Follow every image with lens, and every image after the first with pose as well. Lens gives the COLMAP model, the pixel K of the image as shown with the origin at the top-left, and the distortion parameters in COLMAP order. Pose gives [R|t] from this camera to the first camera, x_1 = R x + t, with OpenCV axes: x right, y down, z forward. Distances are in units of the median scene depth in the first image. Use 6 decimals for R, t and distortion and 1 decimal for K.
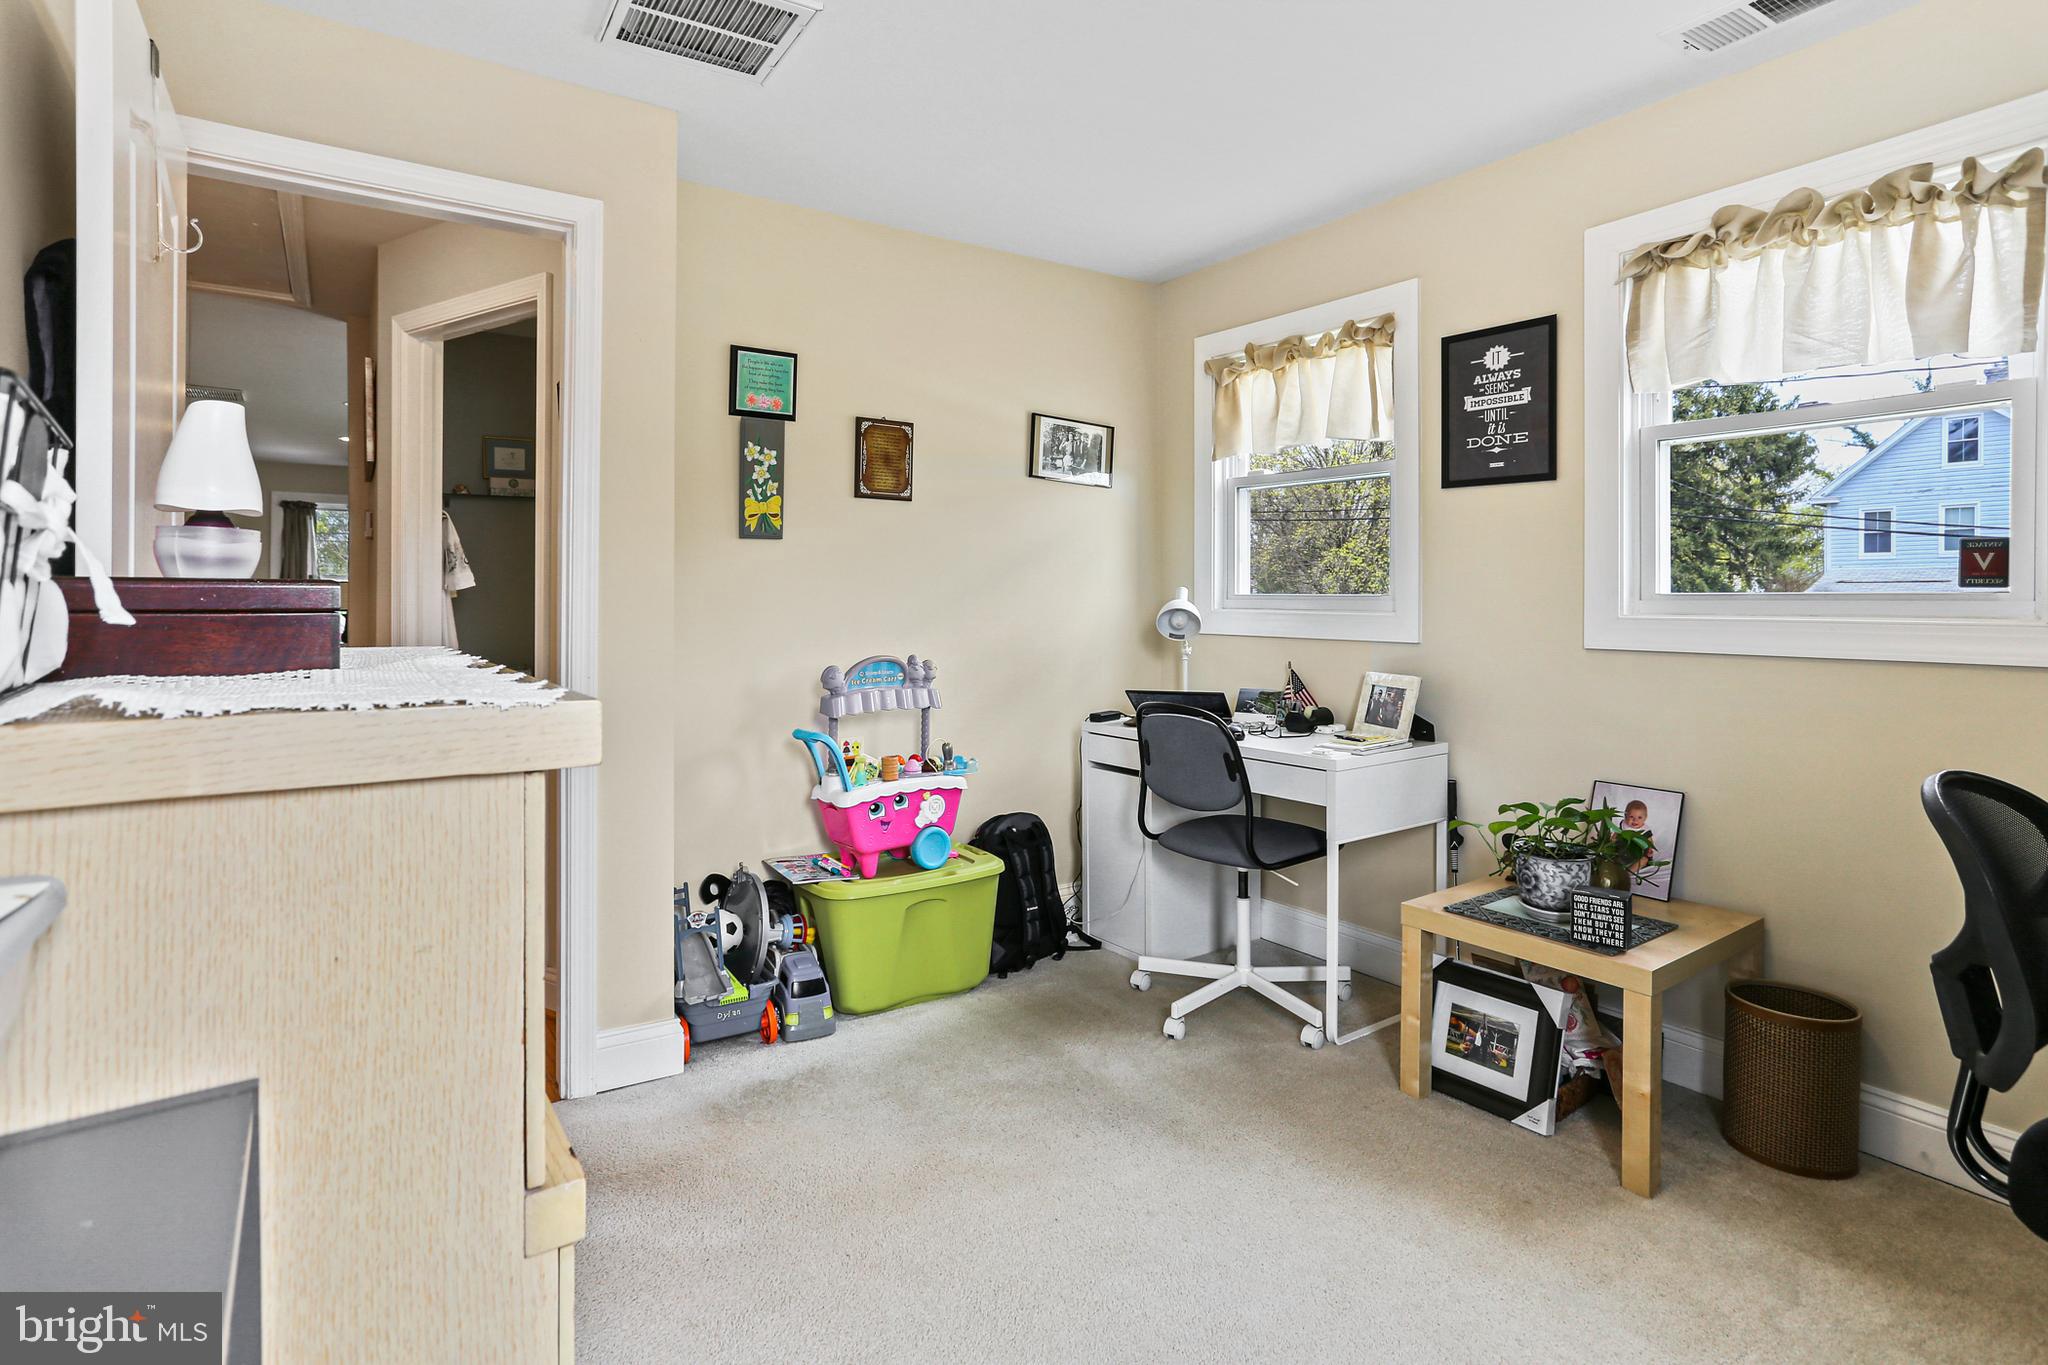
lens RADIAL K [[1028.4, 0, 1039.6], [0, 1028.4, 603.9], [0, 0, 1]] dist [-0.000364, 0.000326]
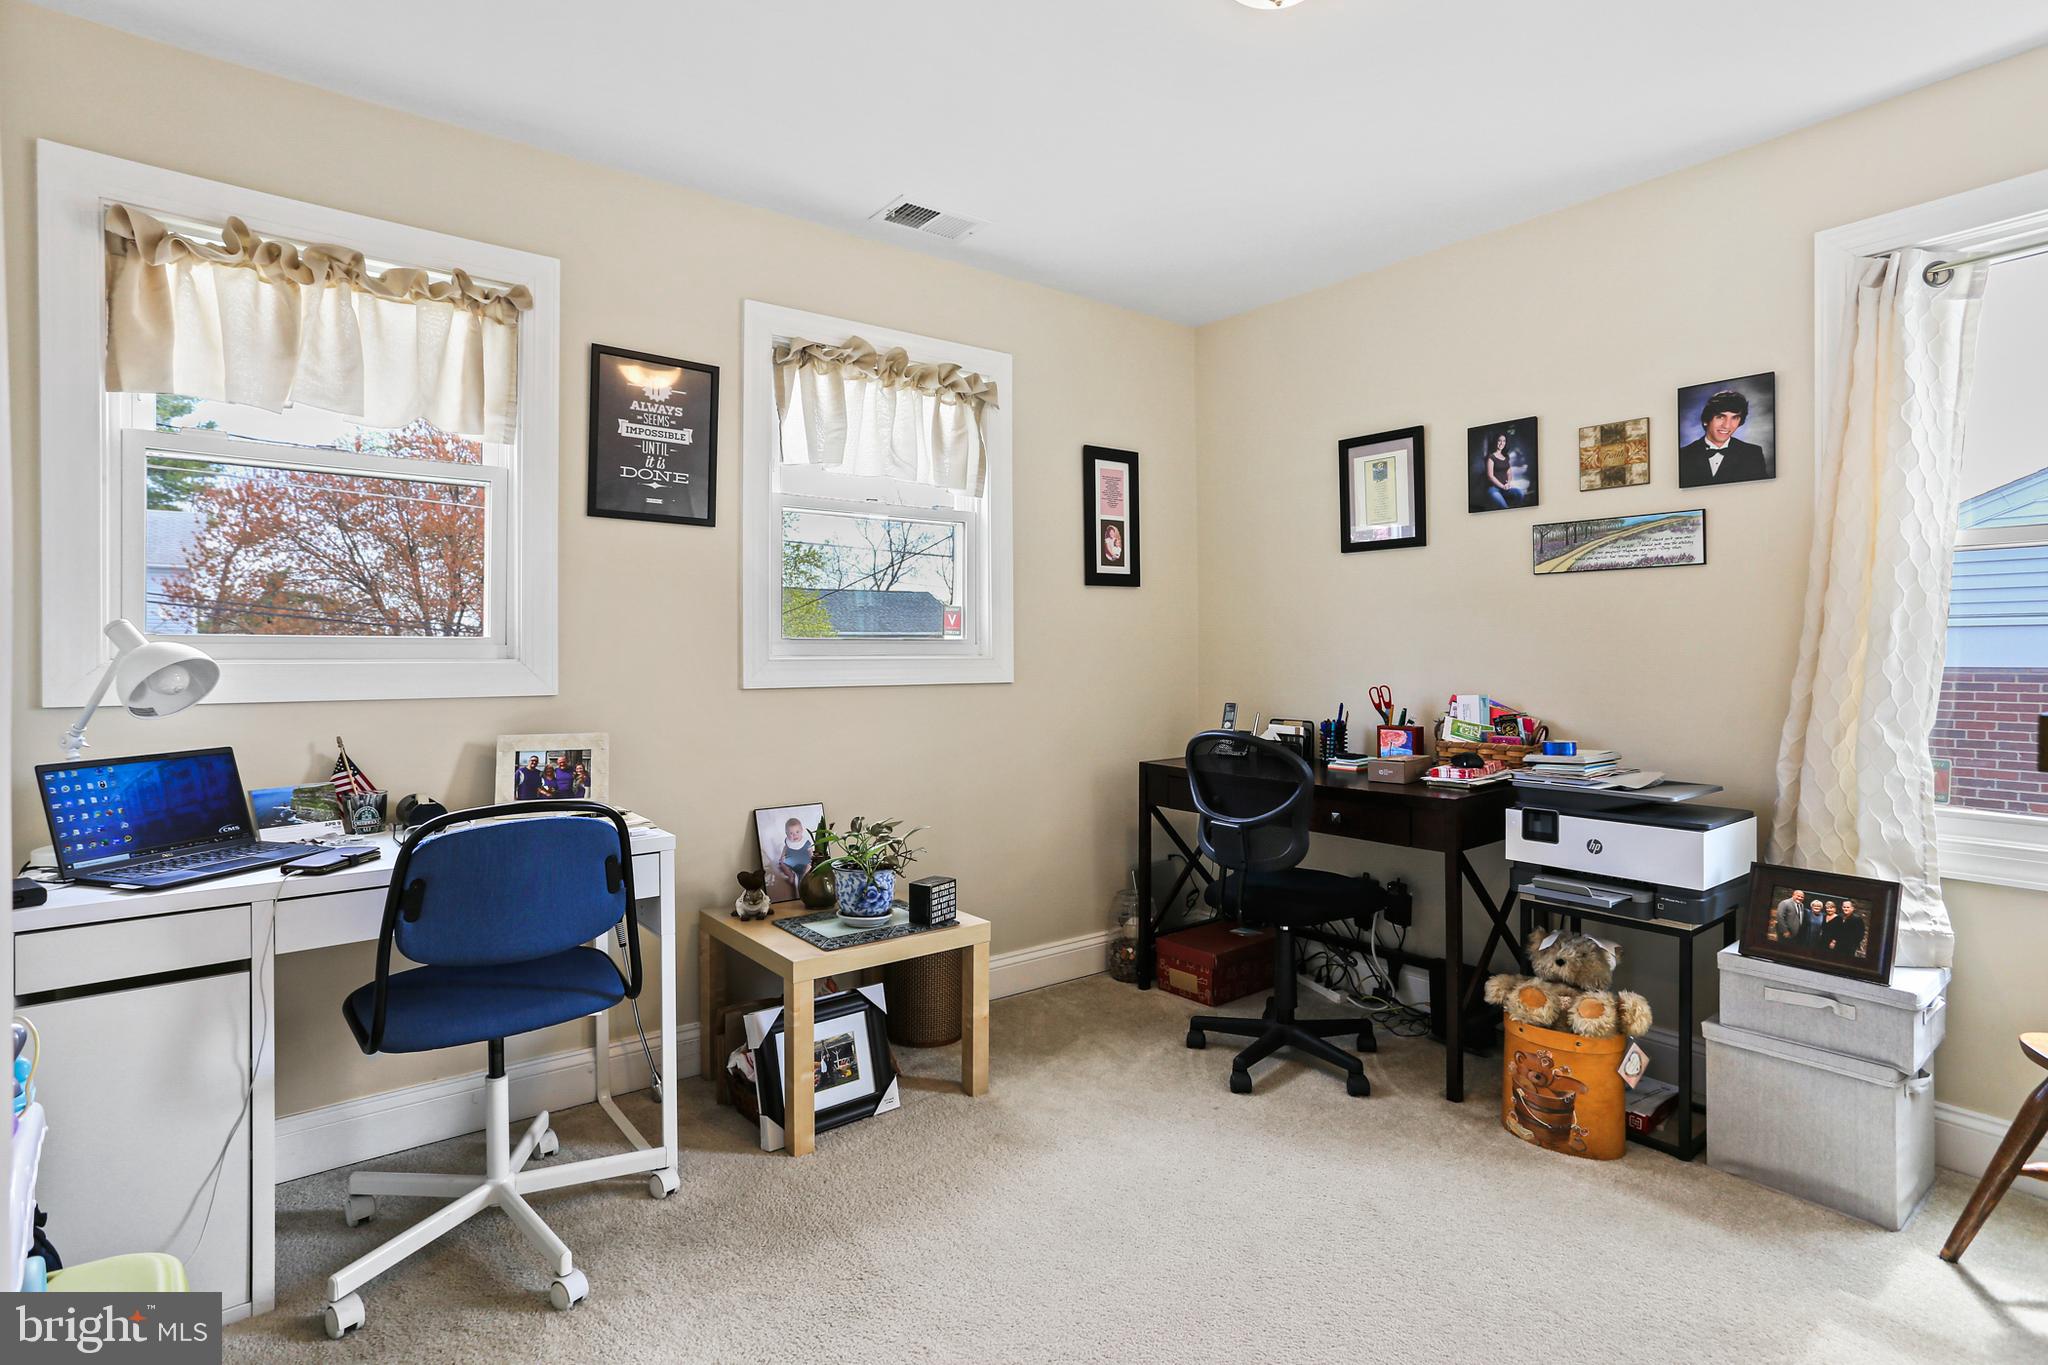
lens RADIAL K [[1014.4, 0, 1016.0], [0, 1014.4, 653.8], [0, 0, 1]] dist [-0.052411, 0.028751]
pose [[-0.032971, -0.006619, 0.999434, -0.501081], [0.004908, 0.999965, 0.006785, 0.000648], [-0.999444, 0.005129, -0.032937, 0.710077]]
